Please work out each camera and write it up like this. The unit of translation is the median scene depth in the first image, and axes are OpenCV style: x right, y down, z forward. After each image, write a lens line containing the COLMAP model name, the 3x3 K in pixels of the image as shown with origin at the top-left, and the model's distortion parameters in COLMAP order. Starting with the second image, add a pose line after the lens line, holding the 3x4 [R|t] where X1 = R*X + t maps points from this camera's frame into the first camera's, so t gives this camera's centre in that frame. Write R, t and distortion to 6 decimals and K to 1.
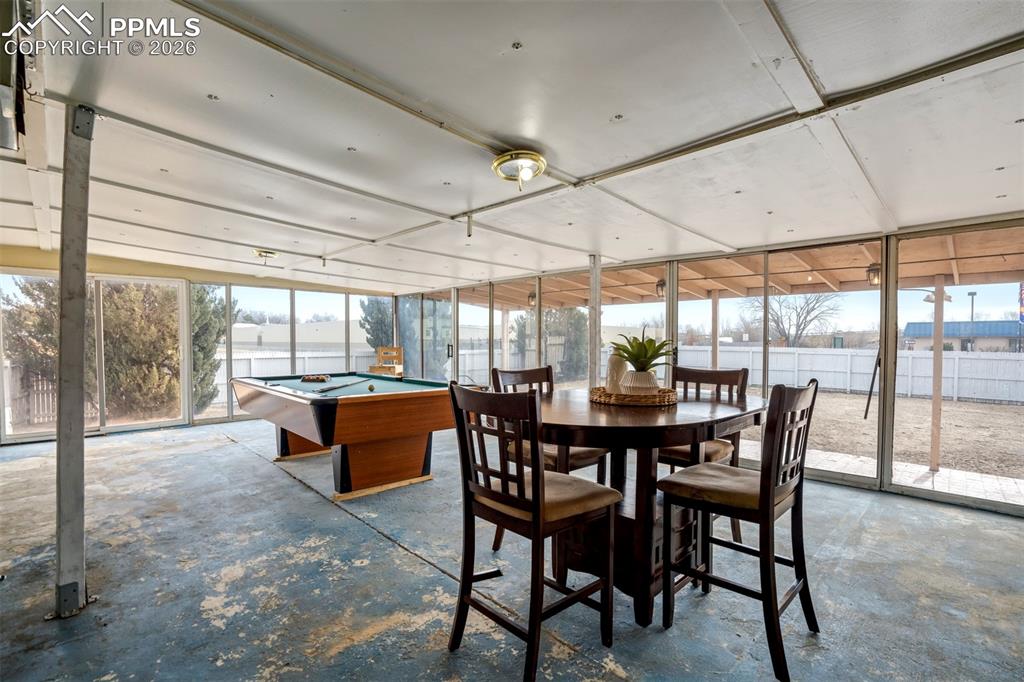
lens RADIAL K [[476.2, 0, 511.3], [0, 476.2, 342.6], [0, 0, 1]] dist [-0.031319, 0.015364]
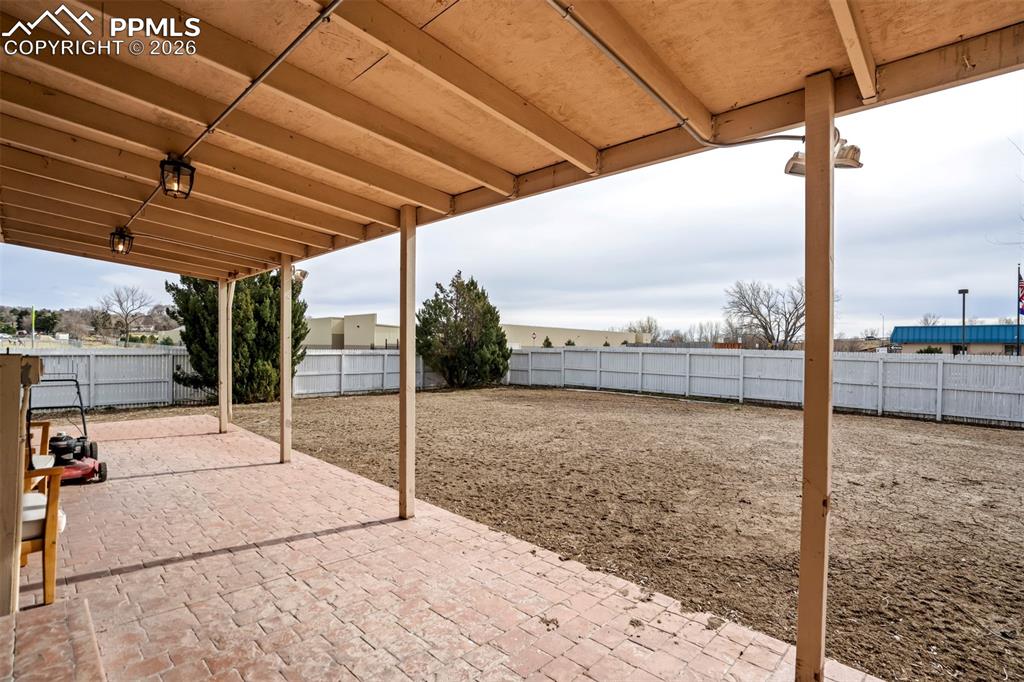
lens RADIAL K [[476.2, 0, 512.7], [0, 476.2, 341.7], [0, 0, 1]] dist [-0.031319, 0.015364]
pose [[0.999948, 0.007065, 0.007318, 0.143561], [-0.006960, 0.999875, -0.014225, 0.007867], [-0.007418, 0.014174, 0.999872, 0.139871]]
